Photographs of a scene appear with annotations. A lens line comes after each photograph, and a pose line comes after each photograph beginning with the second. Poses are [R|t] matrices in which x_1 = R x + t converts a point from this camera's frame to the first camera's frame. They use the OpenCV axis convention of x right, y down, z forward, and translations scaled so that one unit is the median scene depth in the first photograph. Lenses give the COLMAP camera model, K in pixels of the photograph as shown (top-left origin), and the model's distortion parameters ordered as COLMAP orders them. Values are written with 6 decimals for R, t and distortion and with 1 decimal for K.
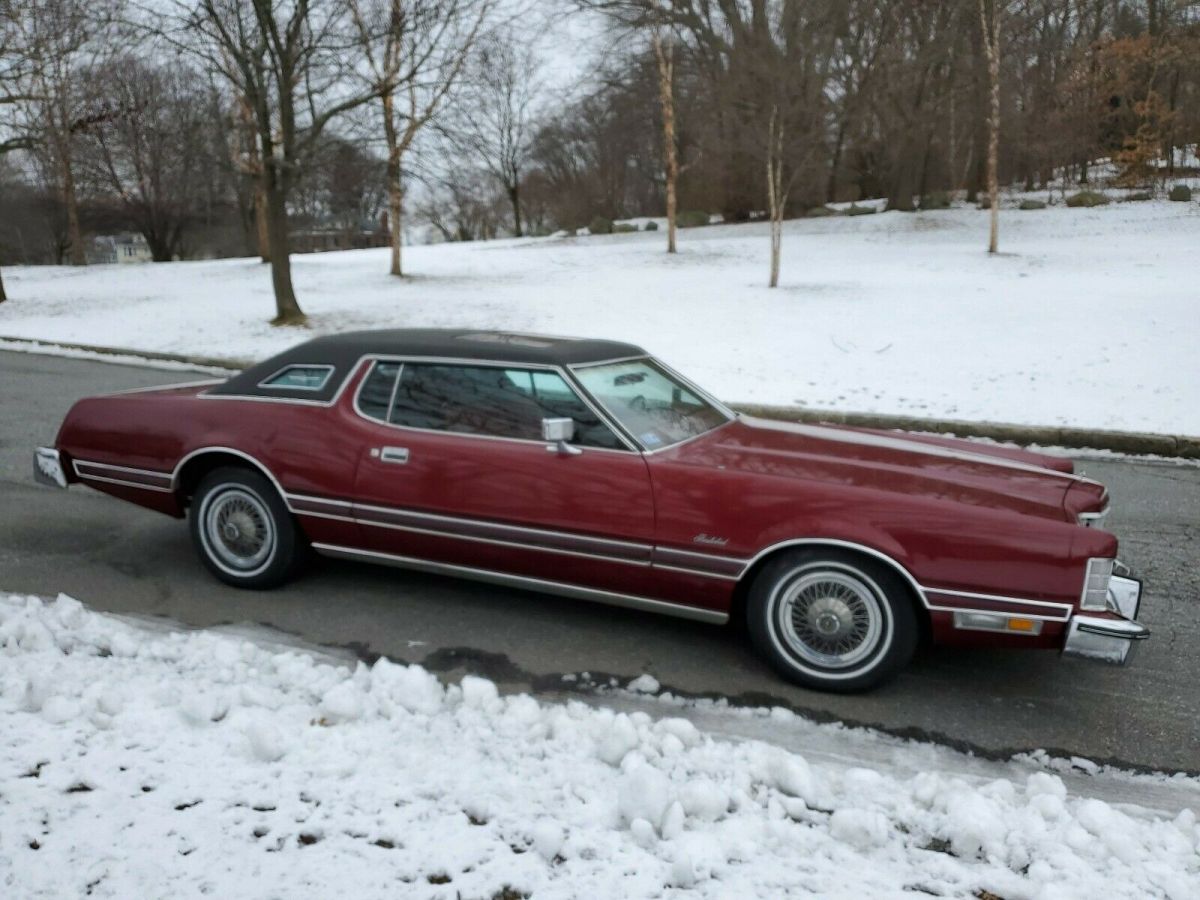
lens RADIAL K [[940.1, 0, 603.4], [0, 940.1, 447.4], [0, 0, 1]] dist [0.014083, -0.003379]
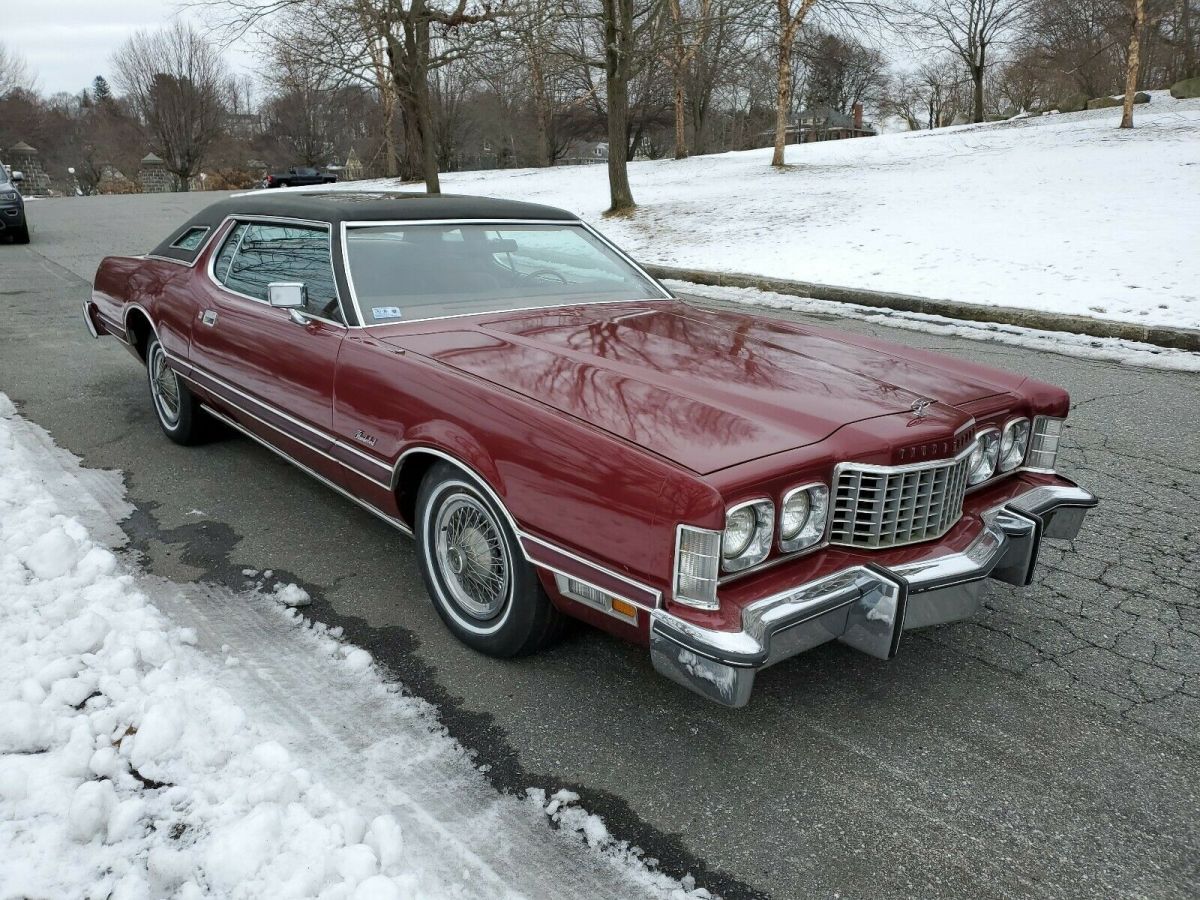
lens RADIAL K [[940.1, 0, 607.3], [0, 940.1, 449.7], [0, 0, 1]] dist [0.014083, -0.003379]
pose [[0.864505, 0.116211, -0.489005, 0.761468], [-0.067701, 0.990961, 0.115814, 0.002780], [0.498043, -0.067016, 0.864559, 0.445497]]
